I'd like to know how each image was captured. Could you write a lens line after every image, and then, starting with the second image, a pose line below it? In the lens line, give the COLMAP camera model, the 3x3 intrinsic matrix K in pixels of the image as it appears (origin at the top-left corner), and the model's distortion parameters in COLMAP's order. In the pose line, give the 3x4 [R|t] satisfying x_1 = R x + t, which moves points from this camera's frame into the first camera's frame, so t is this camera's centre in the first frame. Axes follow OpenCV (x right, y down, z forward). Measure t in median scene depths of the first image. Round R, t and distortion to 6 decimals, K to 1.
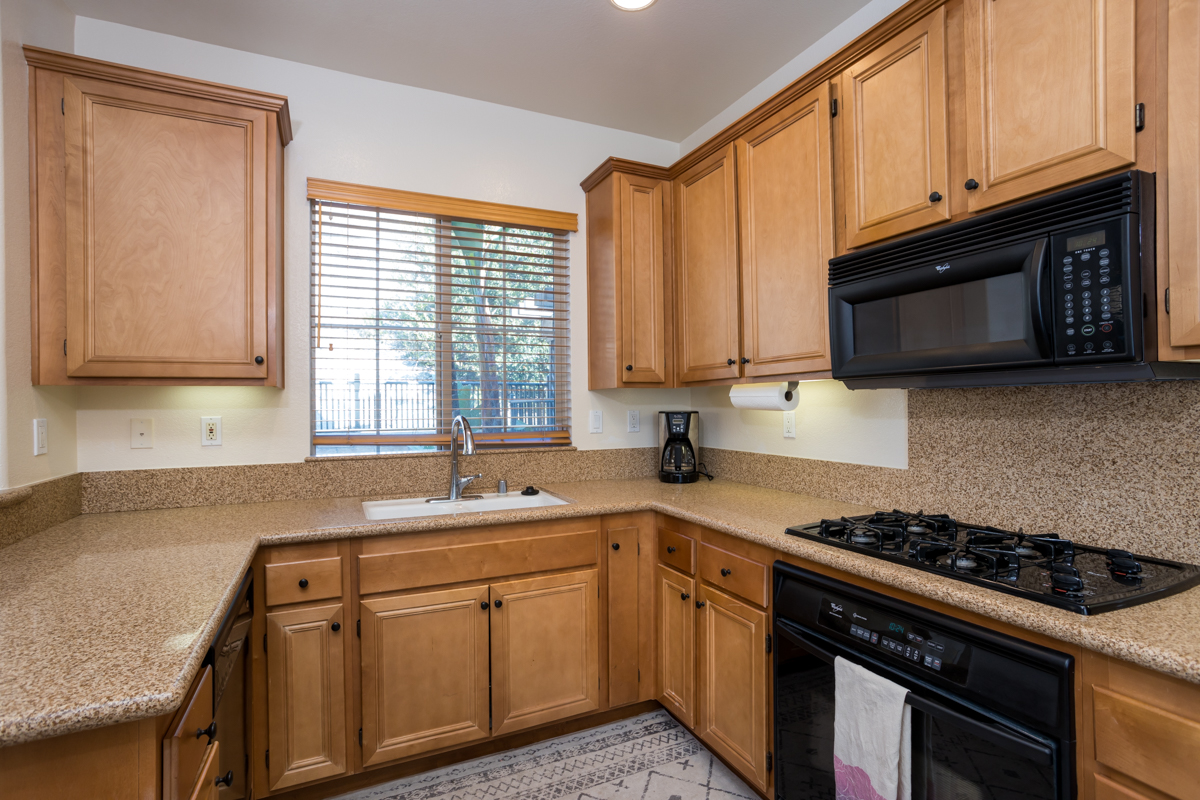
lens RADIAL K [[574.8, 0, 595.3], [0, 574.8, 403.9], [0, 0, 1]] dist [-0.058239, 0.033276]
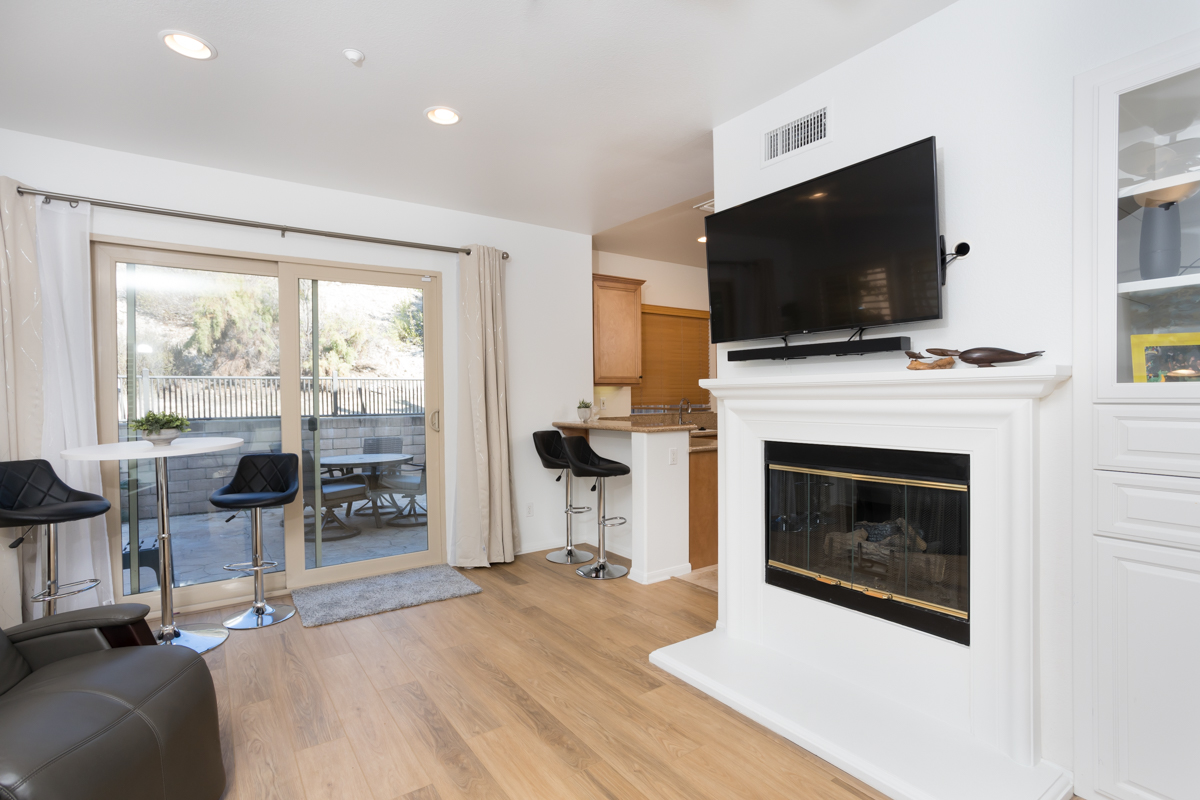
lens RADIAL K [[574.8, 0, 595.3], [0, 574.8, 403.9], [0, 0, 1]] dist [-0.058239, 0.033276]
pose [[0.984846, -0.002574, 0.173411, -1.305929], [-0.001238, 0.999760, 0.021871, -0.007529], [-0.173426, -0.021755, 0.984607, -1.737807]]
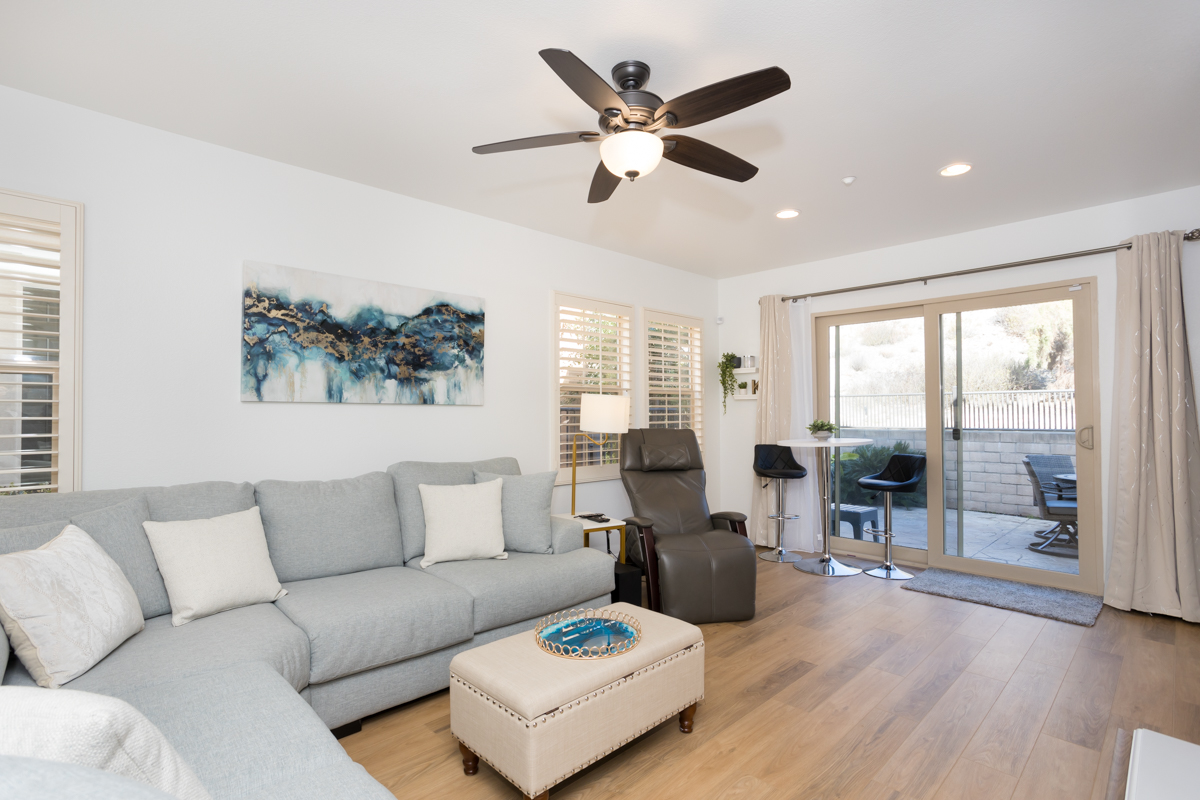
lens RADIAL K [[574.8, 0, 595.3], [0, 574.8, 403.9], [0, 0, 1]] dist [-0.058239, 0.033276]
pose [[0.324658, -0.005528, -0.945815, -0.228100], [0.007444, 0.999967, -0.003289, -0.020665], [0.945802, -0.005973, 0.324688, -1.783834]]
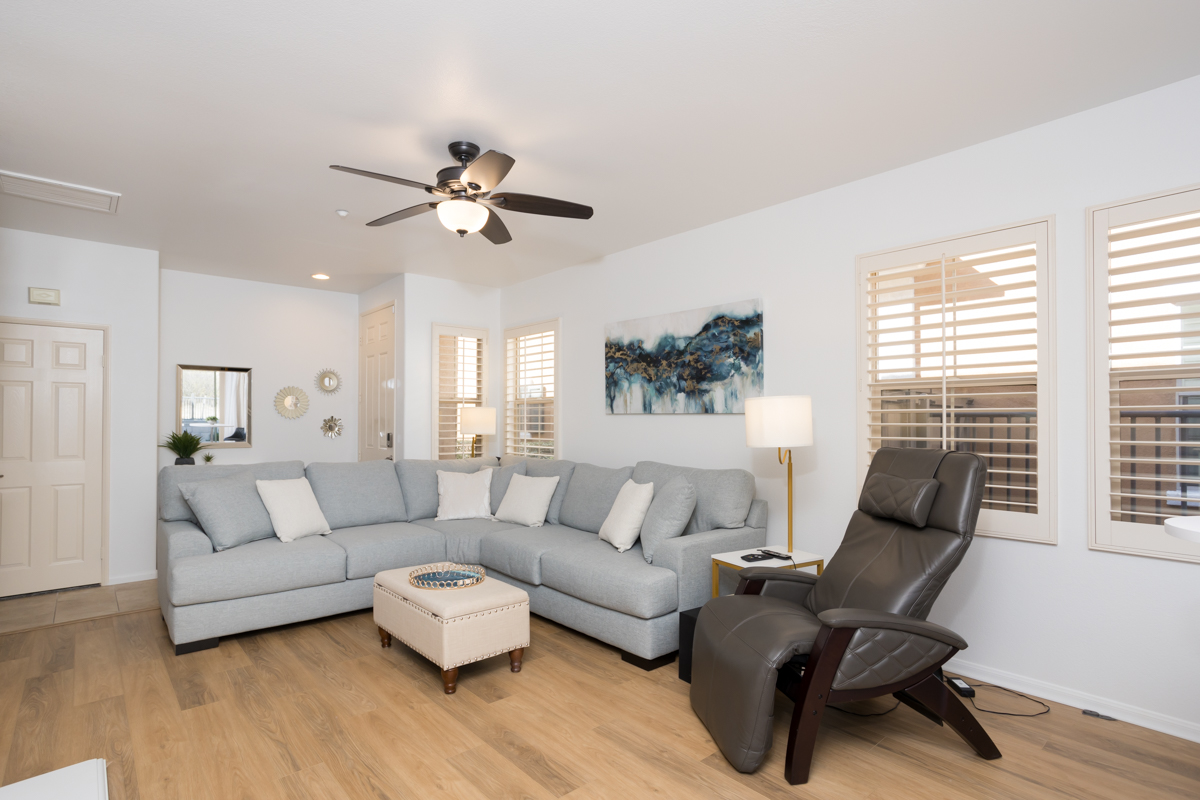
lens RADIAL K [[606.0, 0, 582.8], [0, 606.0, 411.9], [0, 0, 1]] dist [-0.002008, 0.000304]
pose [[-0.962161, 0.004727, -0.272440, -1.173526], [0.010975, 0.999710, -0.021413, 0.005965], [0.272260, -0.023592, -0.961935, 0.251848]]
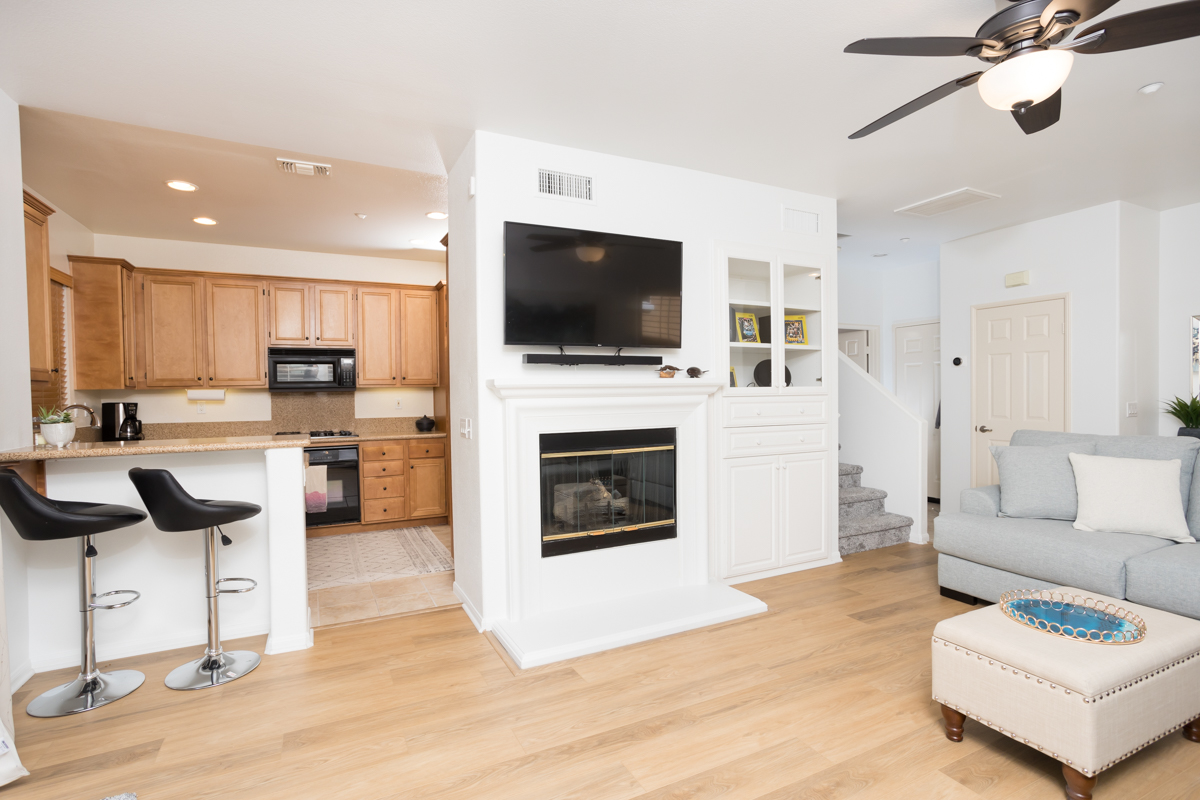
lens RADIAL K [[574.8, 0, 595.3], [0, 574.8, 403.9], [0, 0, 1]] dist [-0.058239, 0.033276]
pose [[-0.018383, -0.009546, 0.999785, -2.269586], [0.005309, 0.999939, 0.009645, 0.012483], [-0.999817, 0.005486, -0.018331, -0.565152]]
